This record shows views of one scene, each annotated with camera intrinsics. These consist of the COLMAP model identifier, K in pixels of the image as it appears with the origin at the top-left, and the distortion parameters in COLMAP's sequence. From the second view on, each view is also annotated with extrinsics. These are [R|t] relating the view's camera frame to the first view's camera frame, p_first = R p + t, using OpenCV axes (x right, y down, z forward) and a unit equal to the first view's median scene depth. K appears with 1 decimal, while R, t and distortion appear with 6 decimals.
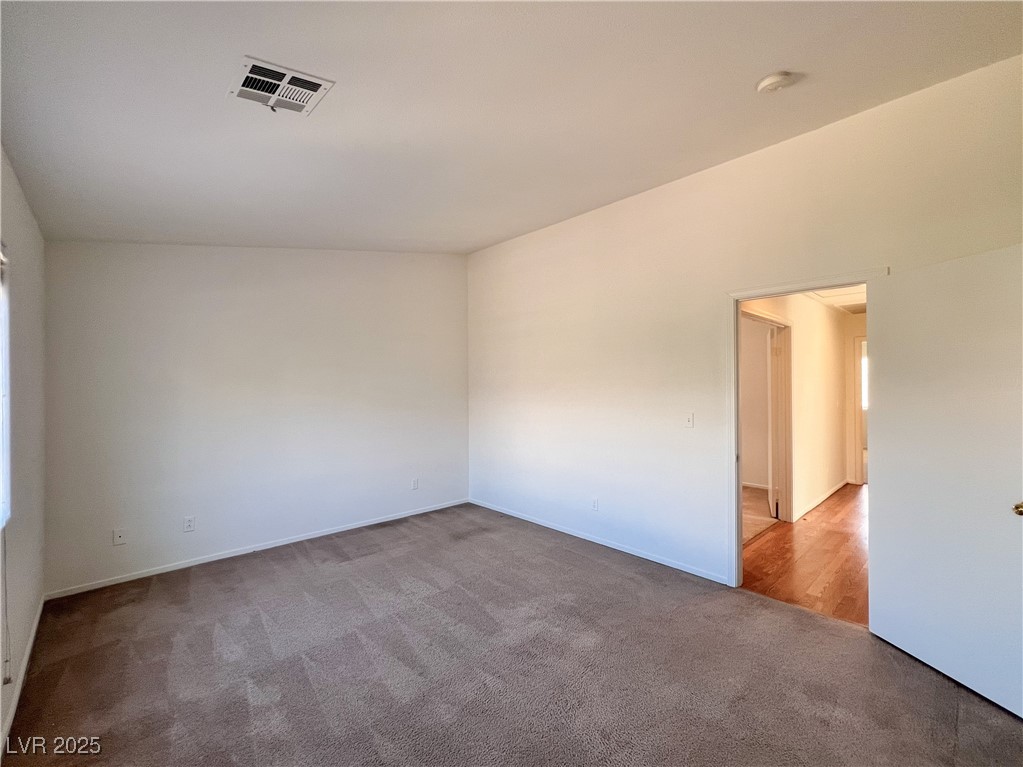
lens RADIAL K [[422.6, 0, 524.7], [0, 422.6, 369.0], [0, 0, 1]] dist [0.000194, 0.000085]
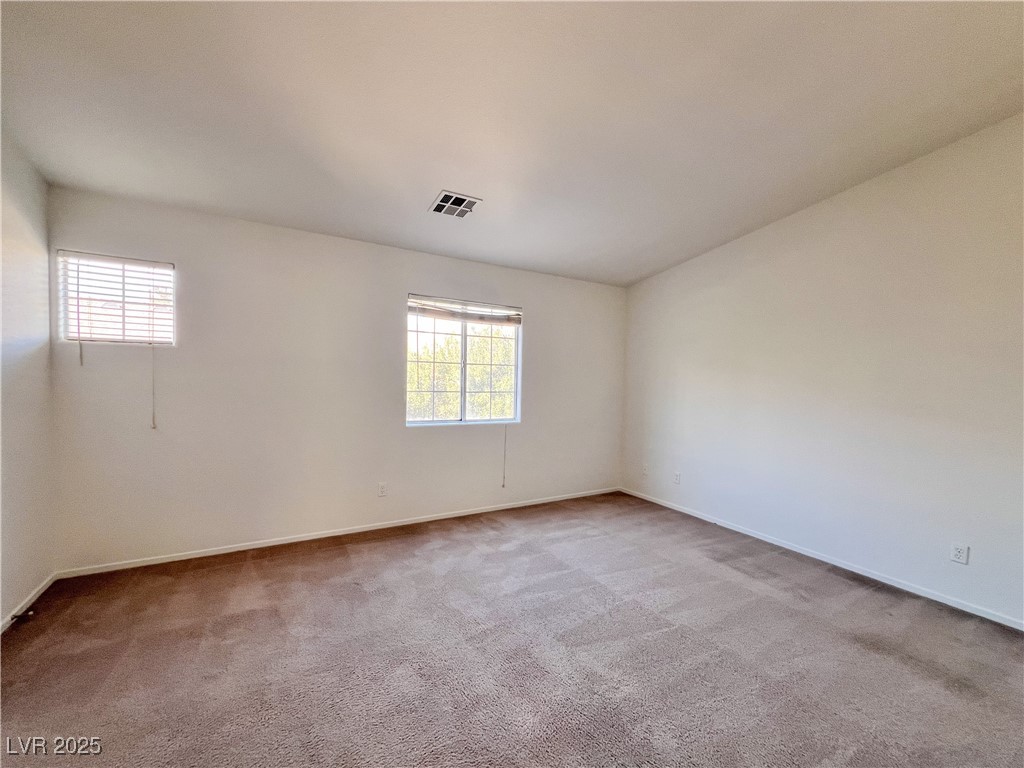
lens RADIAL K [[417.7, 0, 513.8], [0, 417.7, 376.4], [0, 0, 1]] dist [-0.002284, -0.000280]
pose [[-0.208508, 0.003161, -0.978015, 0.641517], [0.005058, 0.999985, 0.002153, 0.056008], [0.978008, -0.004498, -0.208521, 0.875317]]
